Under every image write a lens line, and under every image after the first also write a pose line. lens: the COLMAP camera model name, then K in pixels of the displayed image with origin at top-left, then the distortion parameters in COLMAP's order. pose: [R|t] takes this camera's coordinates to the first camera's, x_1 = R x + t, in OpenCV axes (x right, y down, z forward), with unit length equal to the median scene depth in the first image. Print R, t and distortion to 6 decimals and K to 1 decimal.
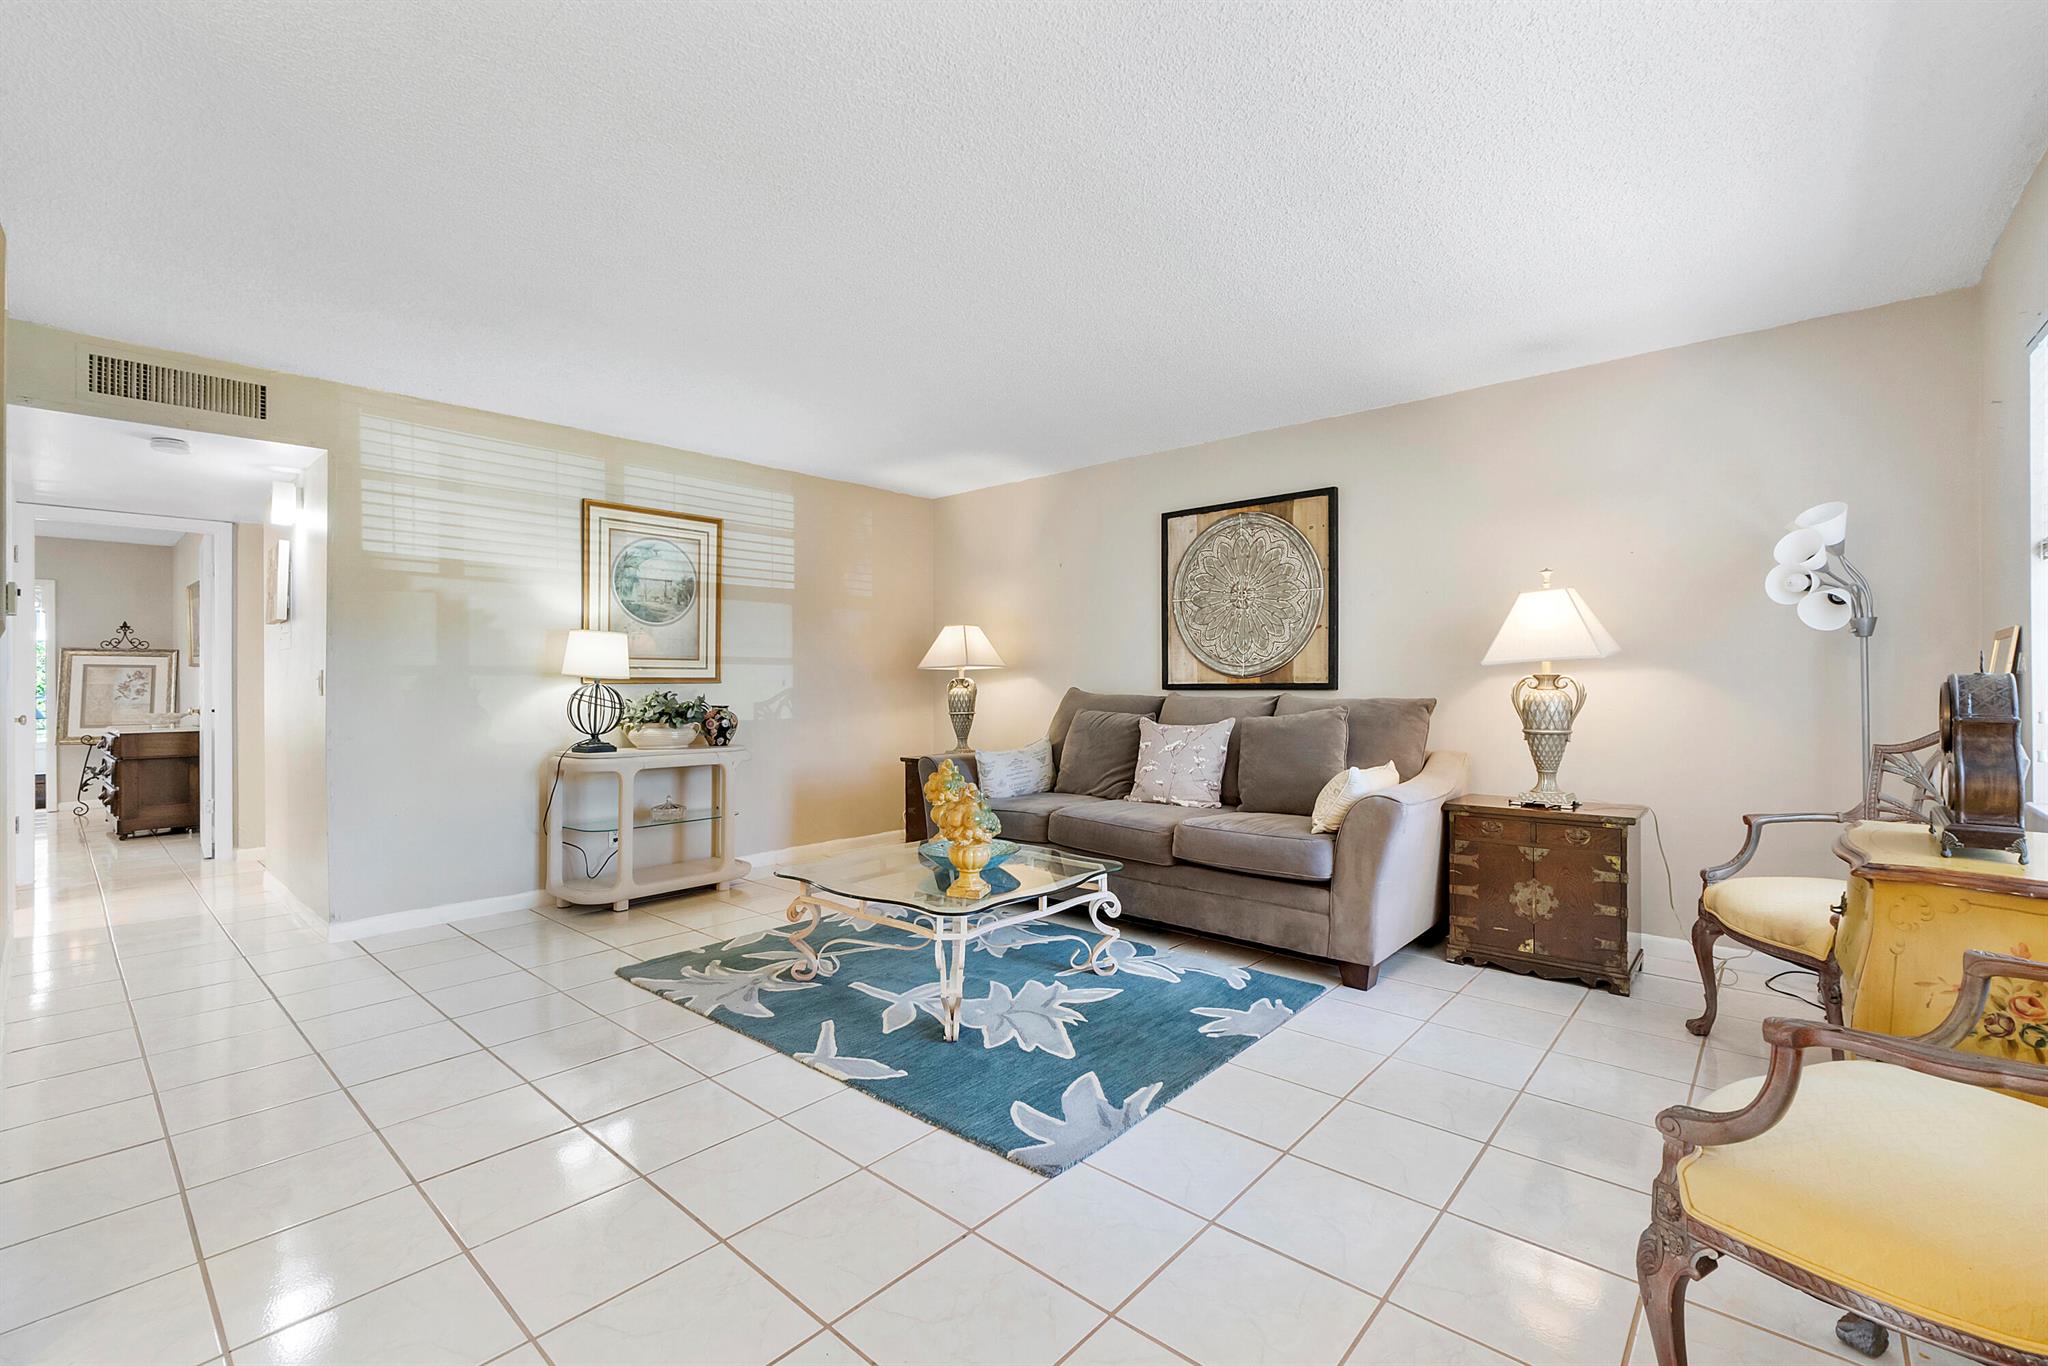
lens RADIAL K [[872.0, 0, 1024.2], [0, 872.0, 678.4], [0, 0, 1]] dist [-0.007392, 0.000151]
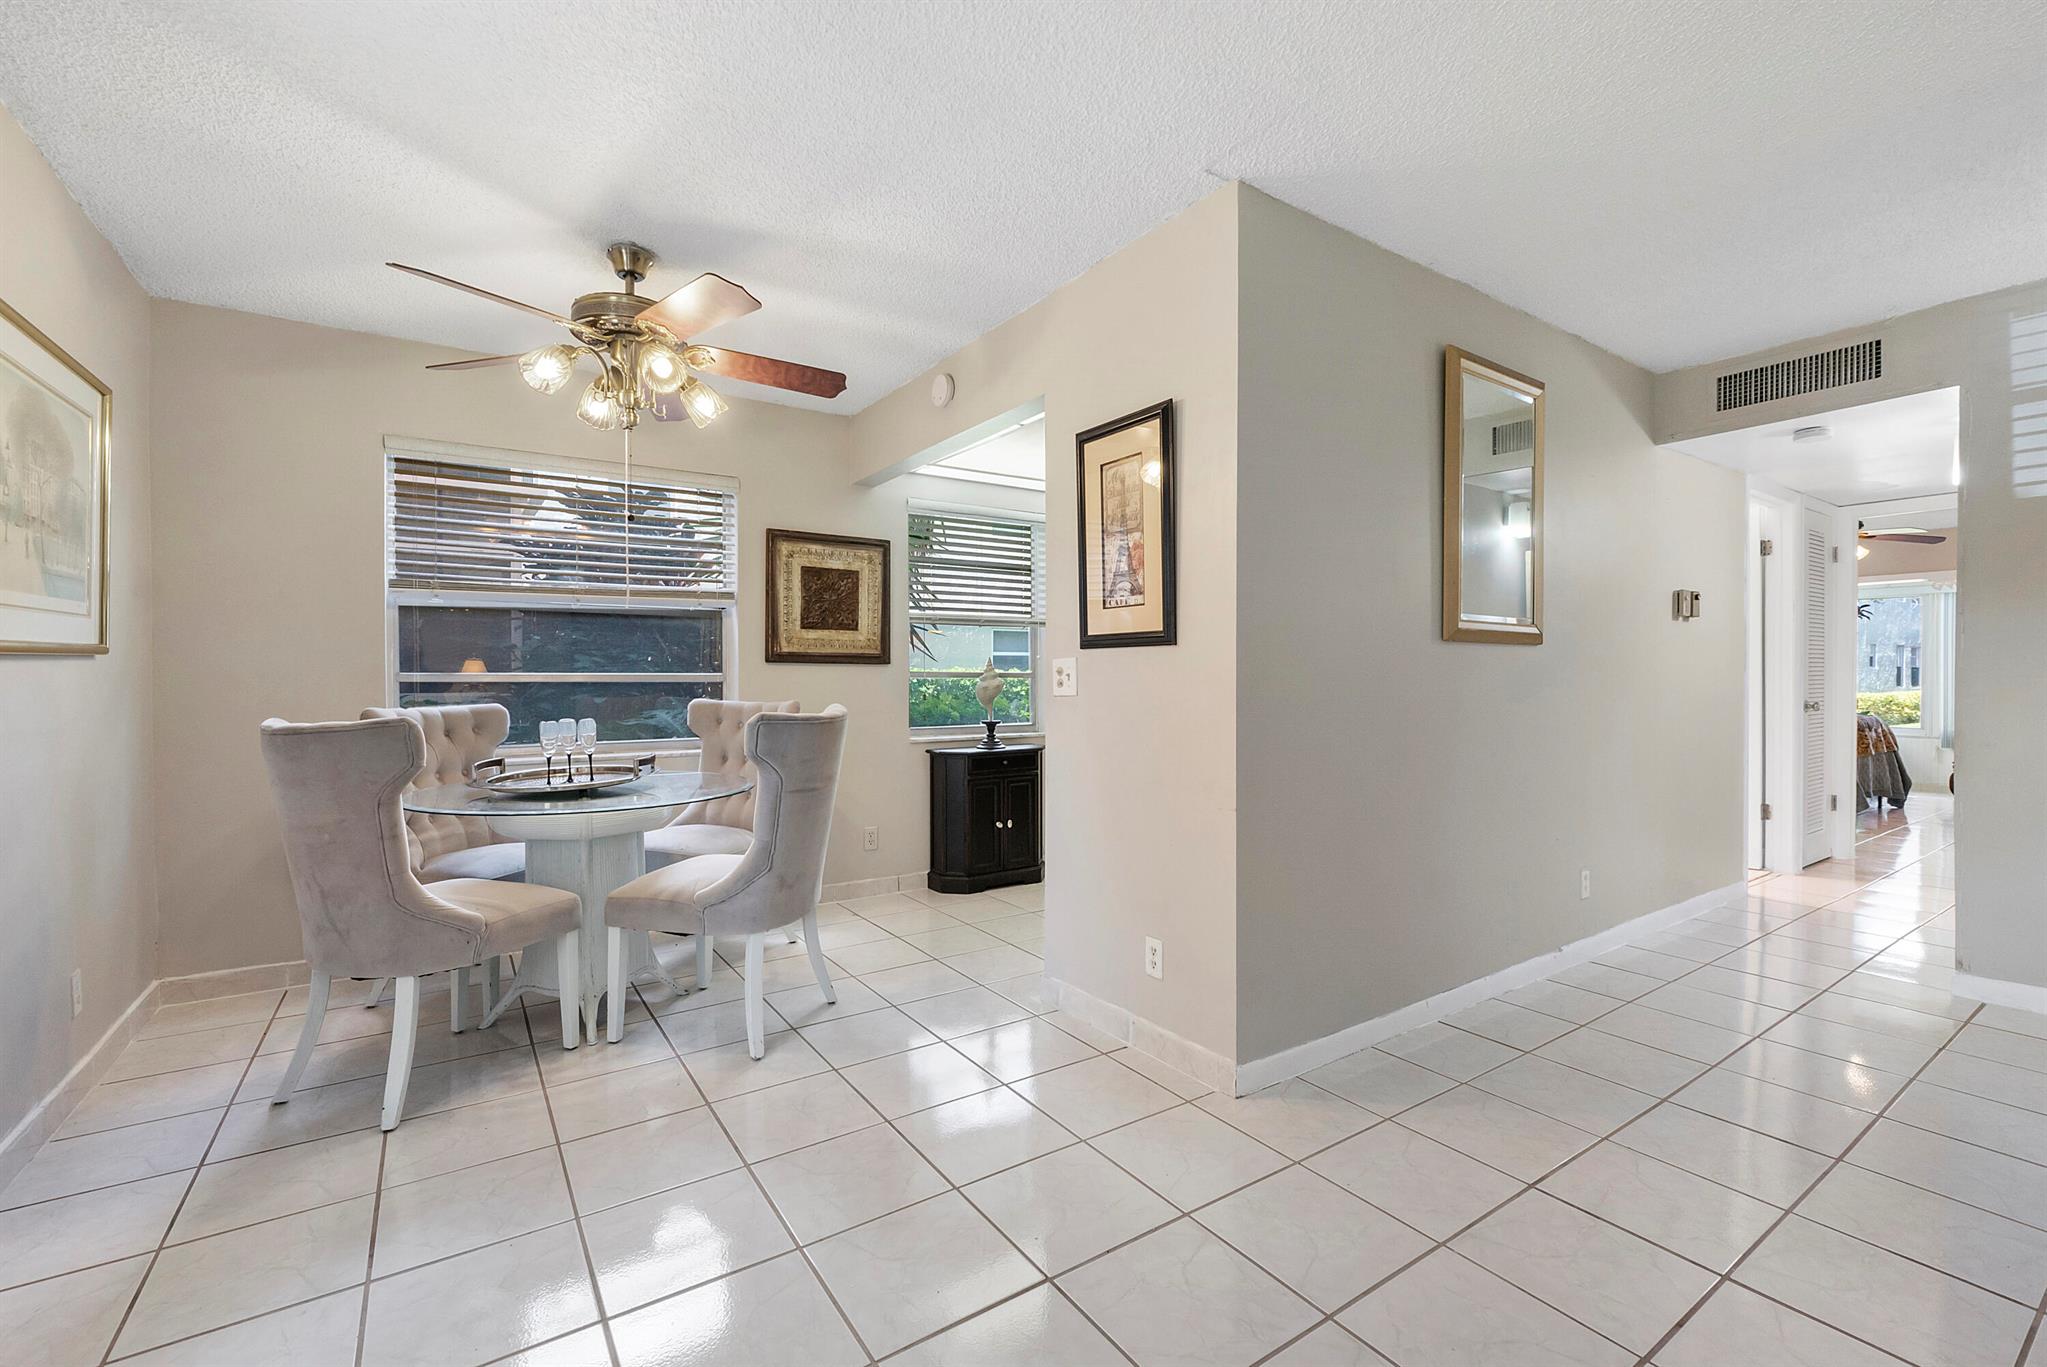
lens RADIAL K [[871.5, 0, 1019.7], [0, 871.5, 681.6], [0, 0, 1]] dist [-0.007392, 0.000151]
pose [[-0.246025, 0.010153, -0.969210, 0.179154], [0.003830, 0.999948, 0.009503, -0.000148], [0.969256, -0.001374, -0.246051, 0.335819]]
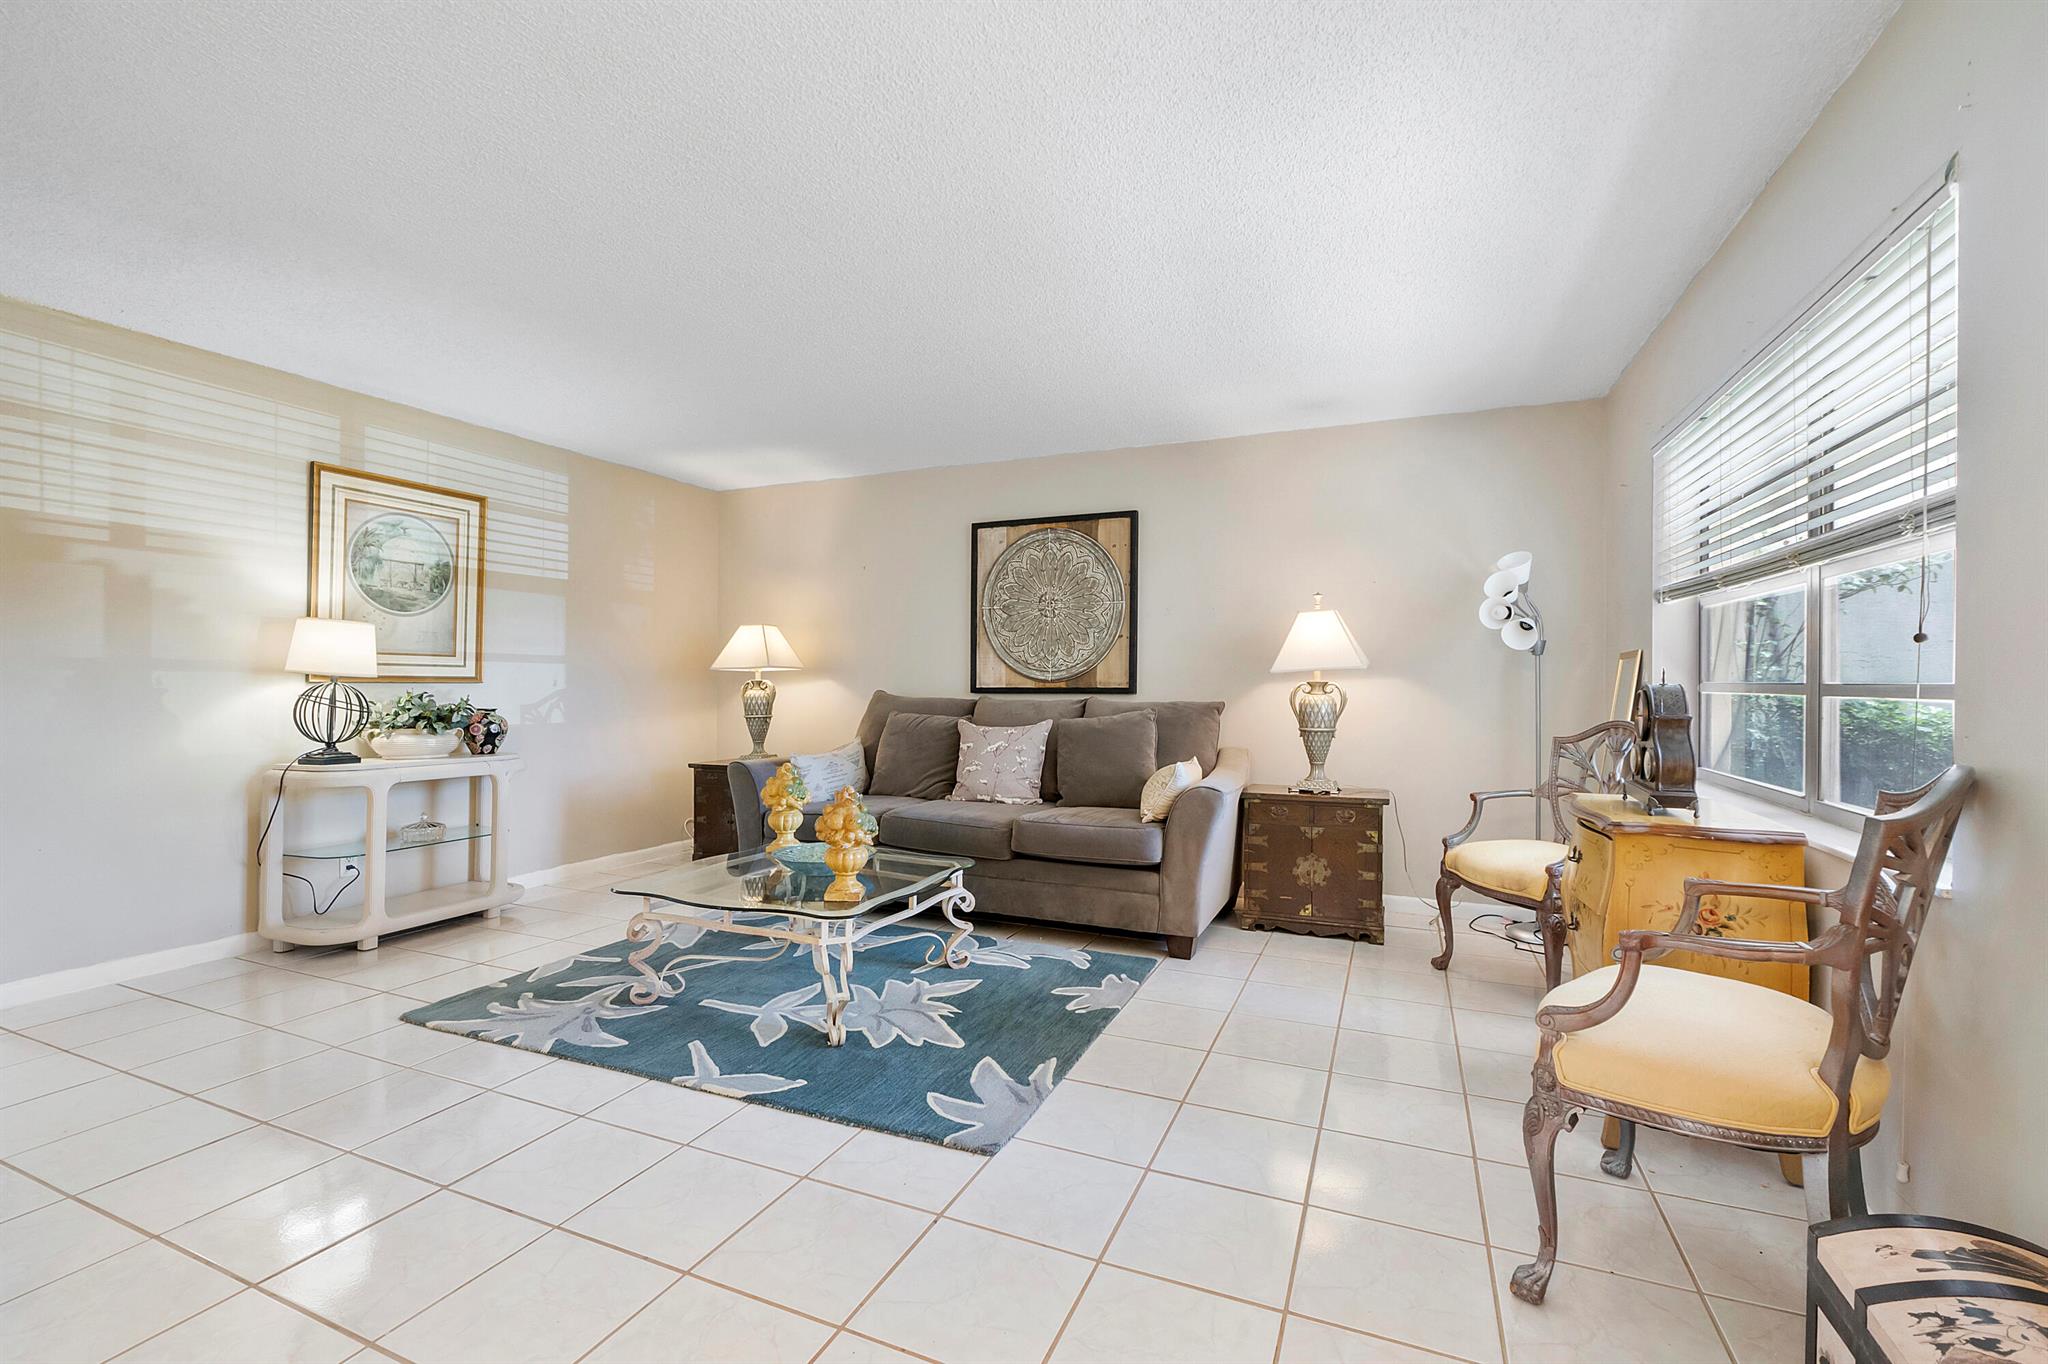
lens RADIAL K [[872.0, 0, 1025.8], [0, 872.0, 676.9], [0, 0, 1]] dist [-0.007392, 0.000151]
pose [[0.949989, 0.010554, 0.312106, -0.126916], [-0.008928, 0.999938, -0.006637, 0.000261], [-0.312157, 0.003519, 0.950024, -0.007579]]
